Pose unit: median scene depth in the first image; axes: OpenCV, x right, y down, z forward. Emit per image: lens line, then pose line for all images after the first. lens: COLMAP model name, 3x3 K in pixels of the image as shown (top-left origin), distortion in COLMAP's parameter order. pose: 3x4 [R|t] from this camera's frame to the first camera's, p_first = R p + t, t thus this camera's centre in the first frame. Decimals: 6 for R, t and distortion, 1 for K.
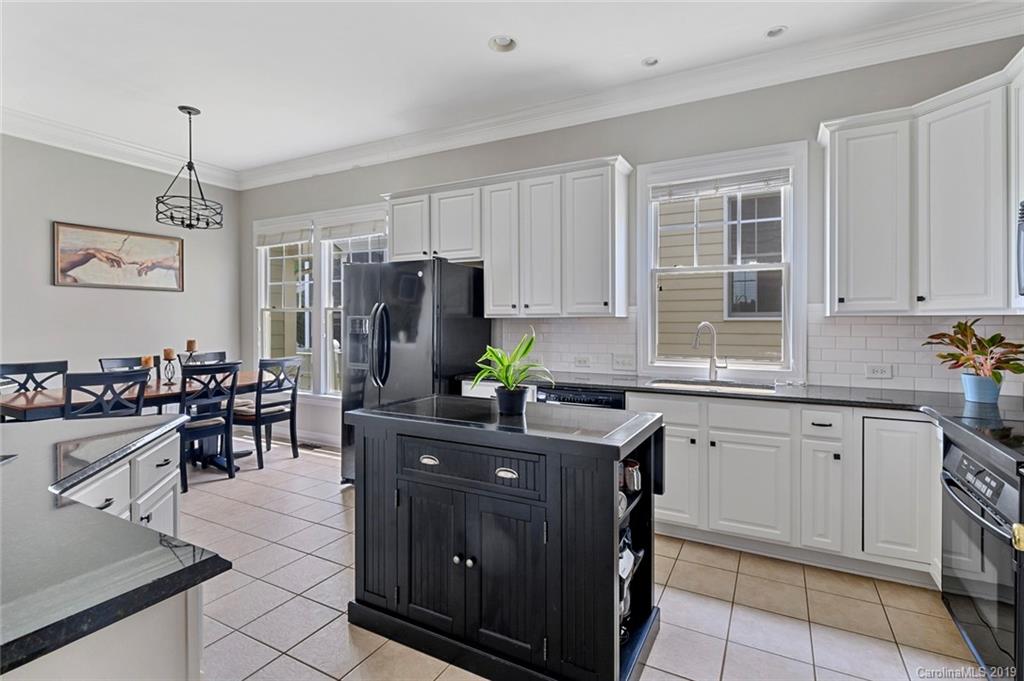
lens RADIAL K [[486.9, 0, 512.0], [0, 486.9, 325.3], [0, 0, 1]] dist [-0.000390, -0.000663]
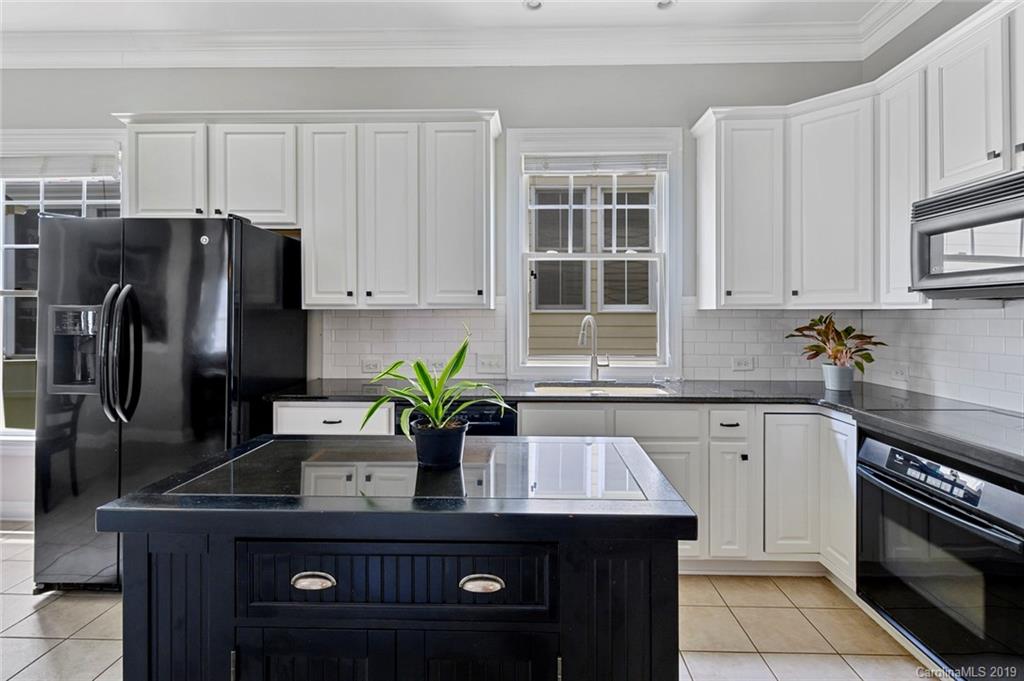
lens RADIAL K [[498.2, 0, 514.6], [0, 498.2, 314.0], [0, 0, 1]] dist [0.012554, -0.016044]
pose [[0.891310, 0.000230, 0.453394, -0.132134], [0.002465, 0.999983, -0.005354, -0.004495], [-0.453388, 0.005890, 0.891294, 0.251063]]
